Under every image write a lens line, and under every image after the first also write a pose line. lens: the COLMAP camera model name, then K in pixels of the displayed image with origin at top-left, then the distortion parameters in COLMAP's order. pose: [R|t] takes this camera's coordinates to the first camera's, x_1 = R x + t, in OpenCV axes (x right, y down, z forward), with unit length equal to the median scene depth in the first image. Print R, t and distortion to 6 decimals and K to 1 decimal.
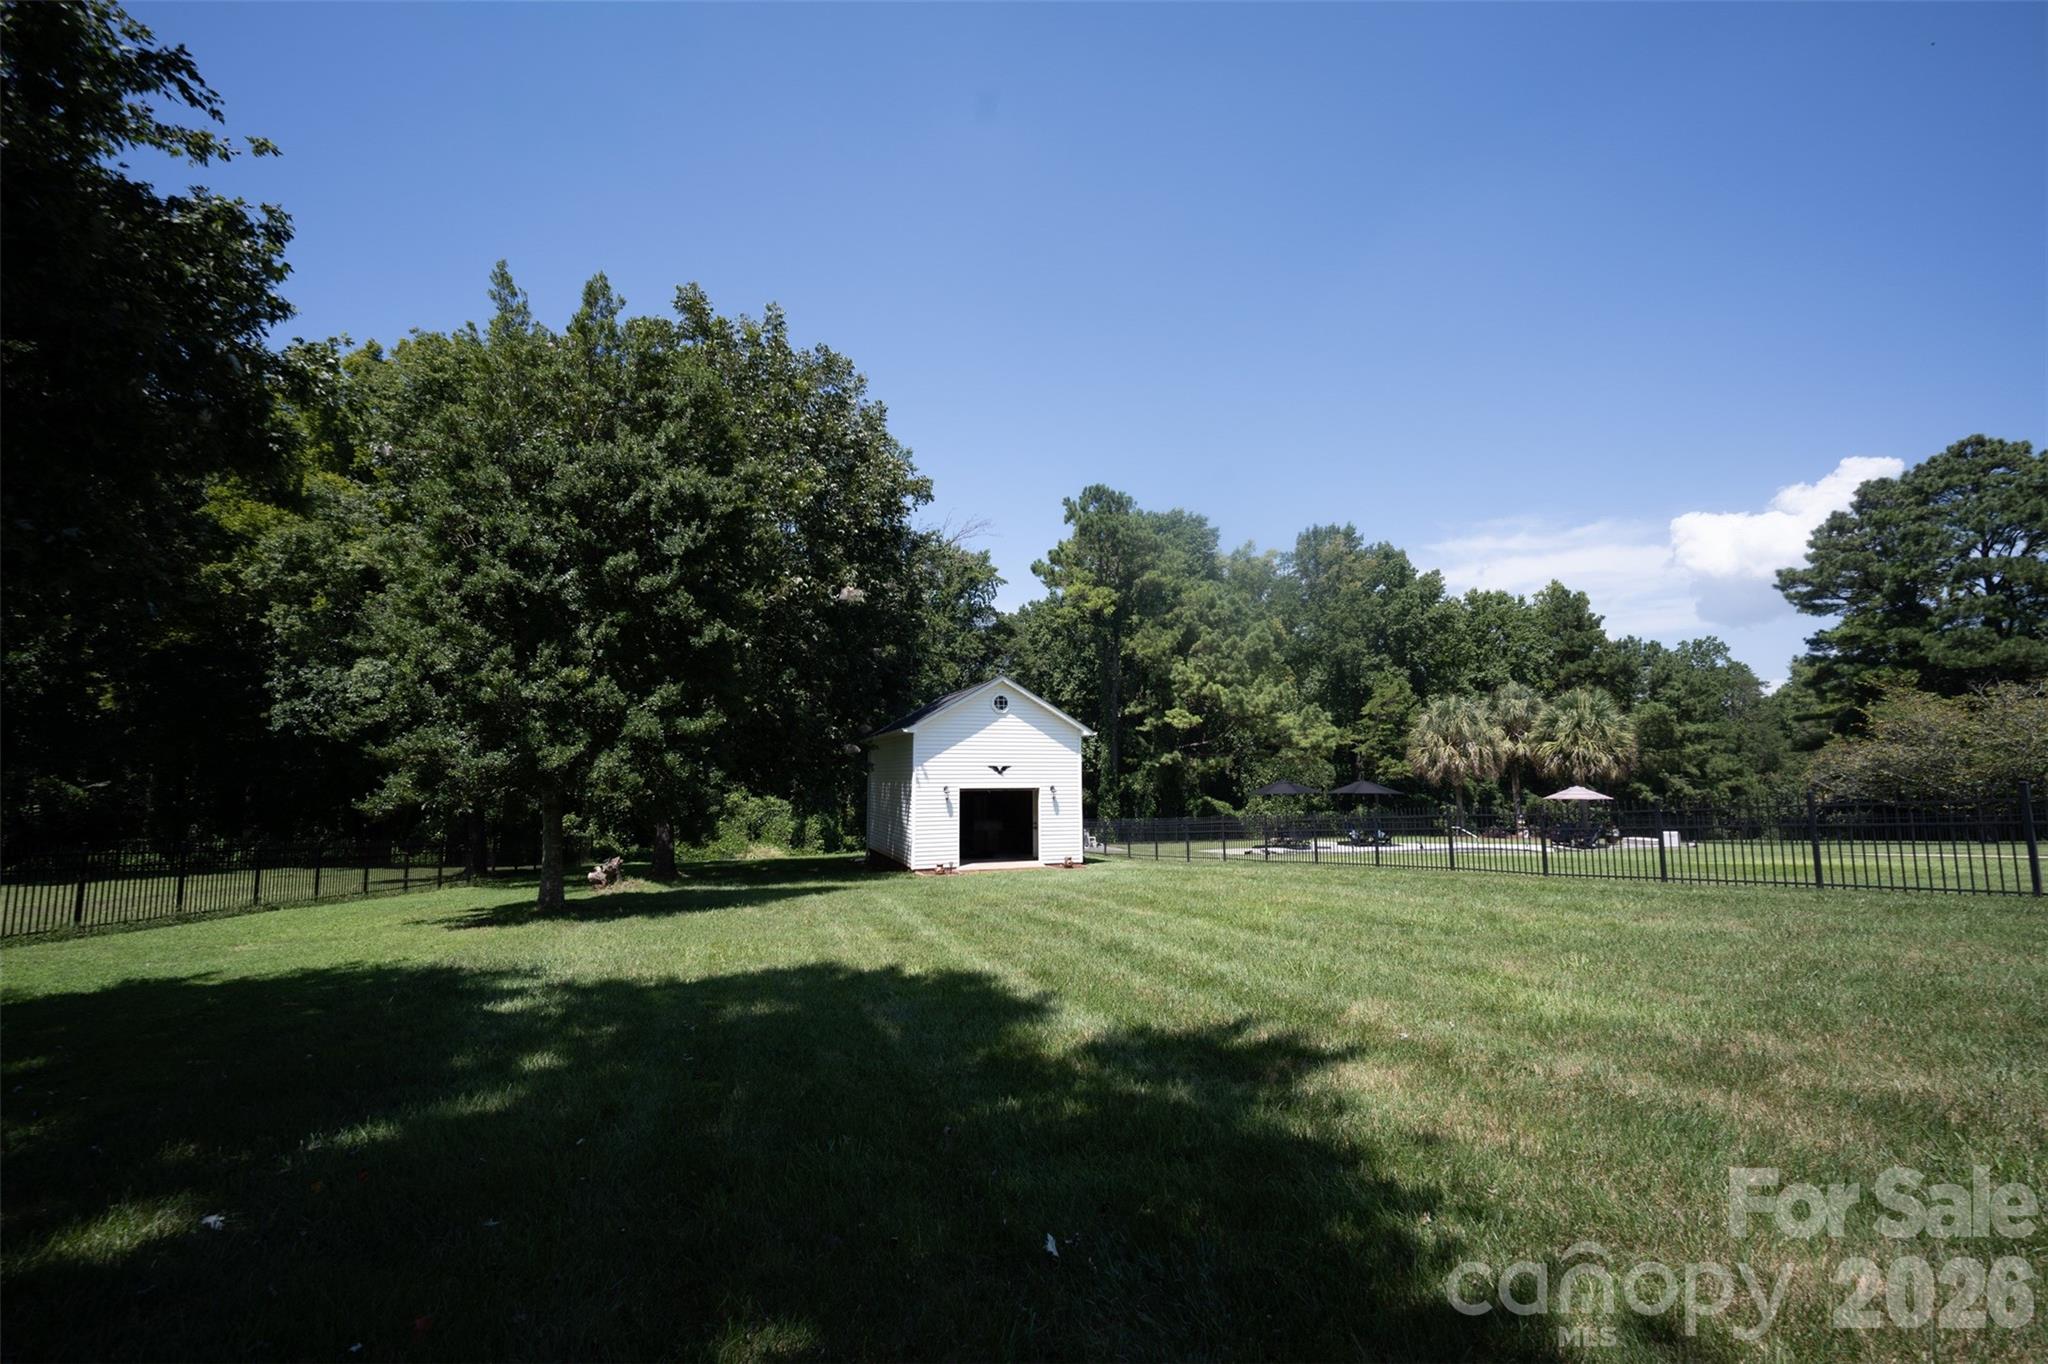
lens RADIAL K [[834.2, 0, 1023.9], [0, 834.2, 714.4], [0, 0, 1]] dist [-0.000568, -0.000033]
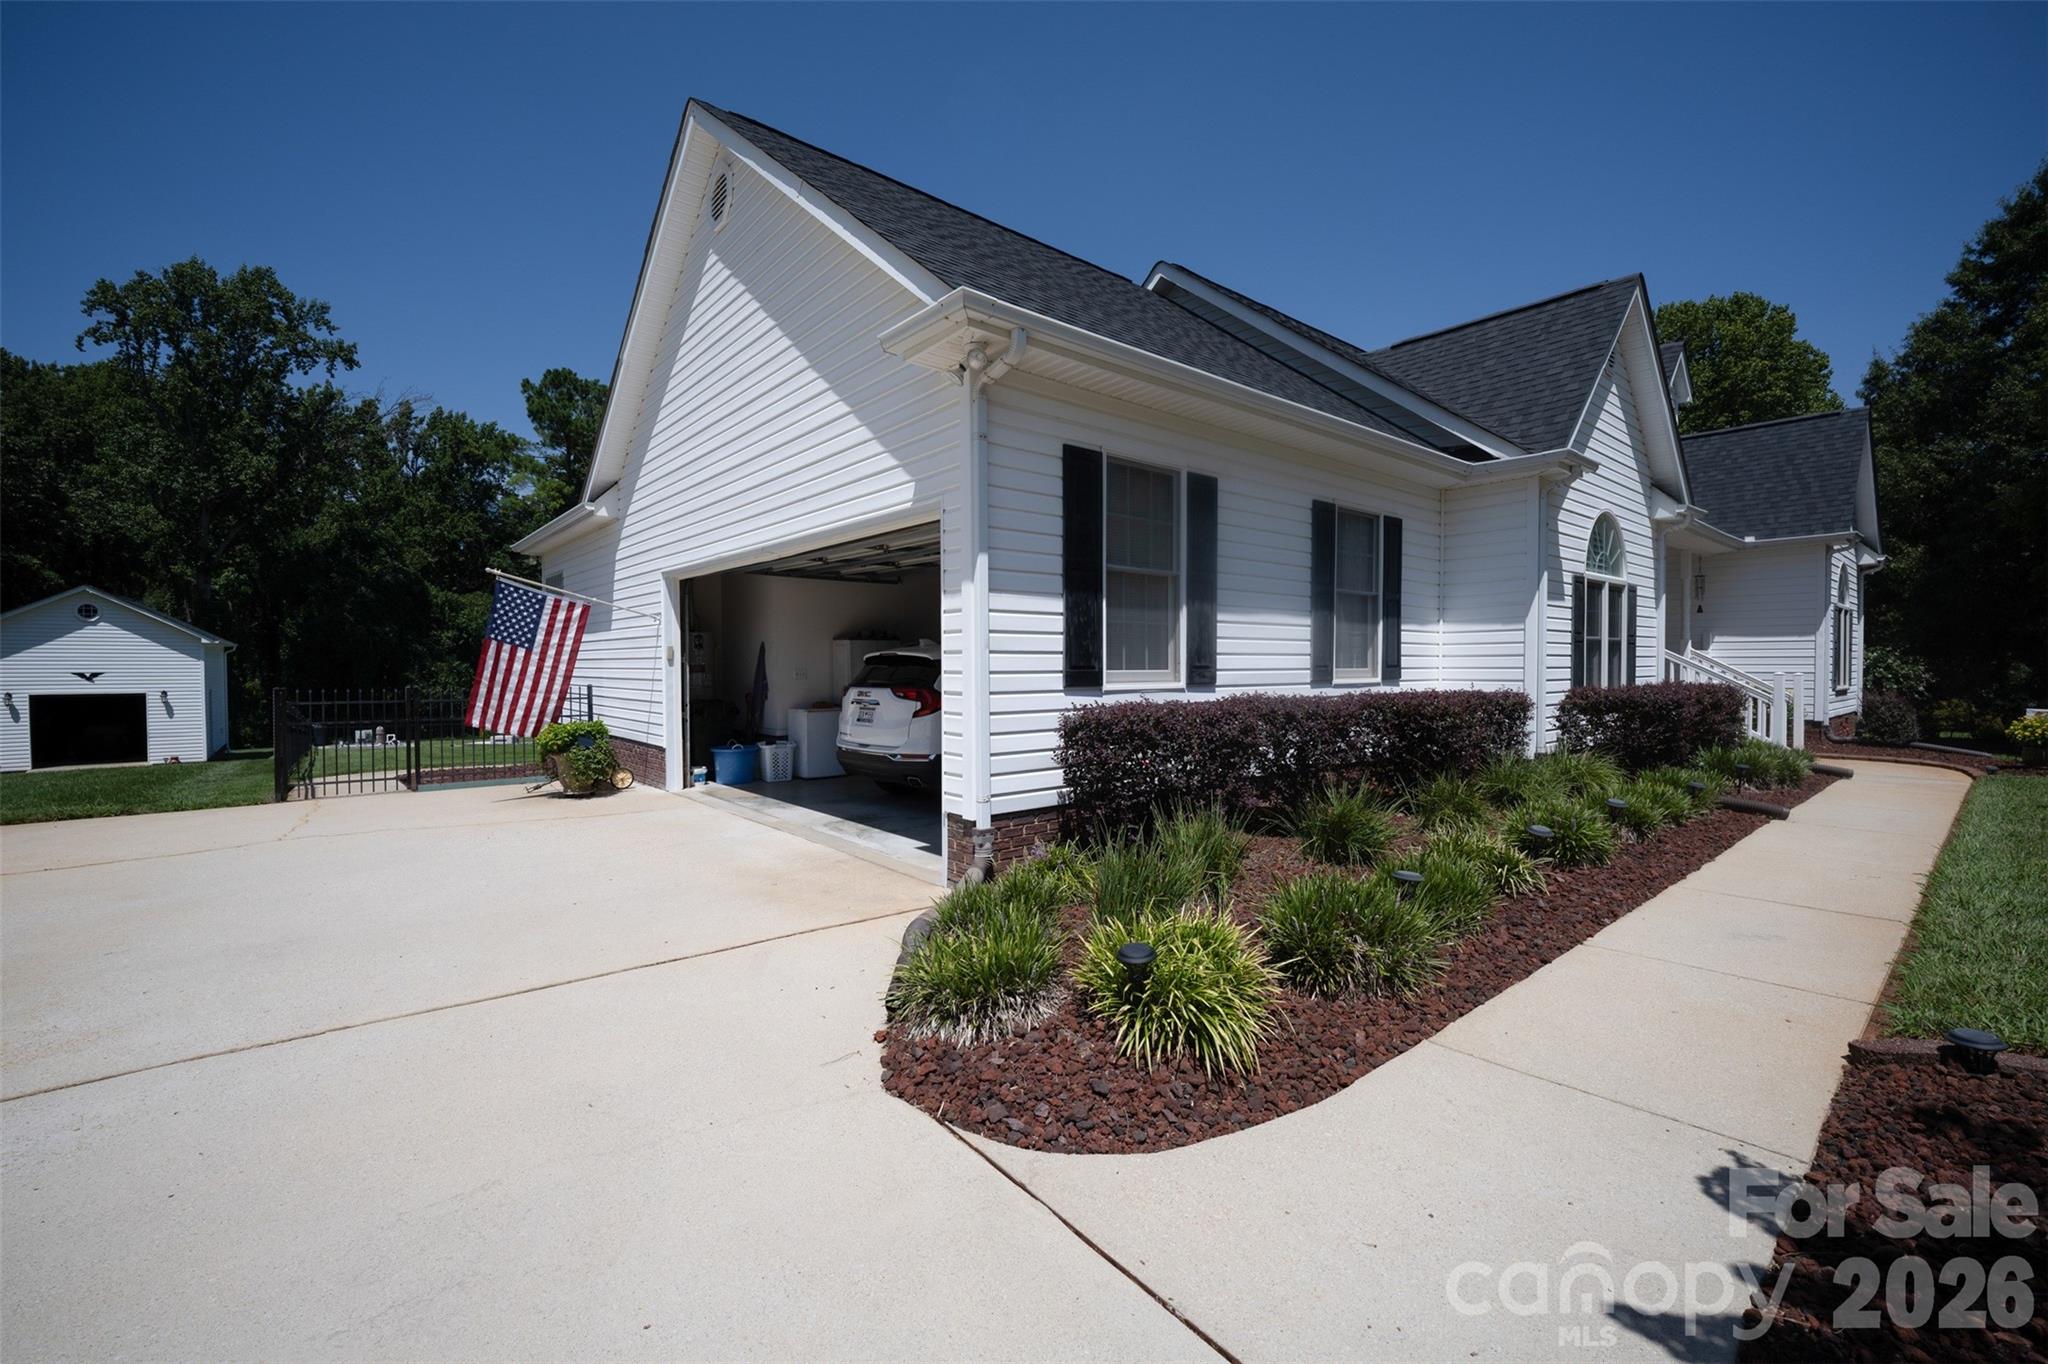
lens RADIAL K [[855.0, 0, 1054.8], [0, 855.0, 690.7], [0, 0, 1]] dist [-0.040069, 0.007988]
pose [[0.927961, -0.010892, 0.372517, 0.277947], [-0.027403, 0.994873, 0.097352, -0.018830], [-0.371667, -0.100547, 0.922905, -0.151928]]
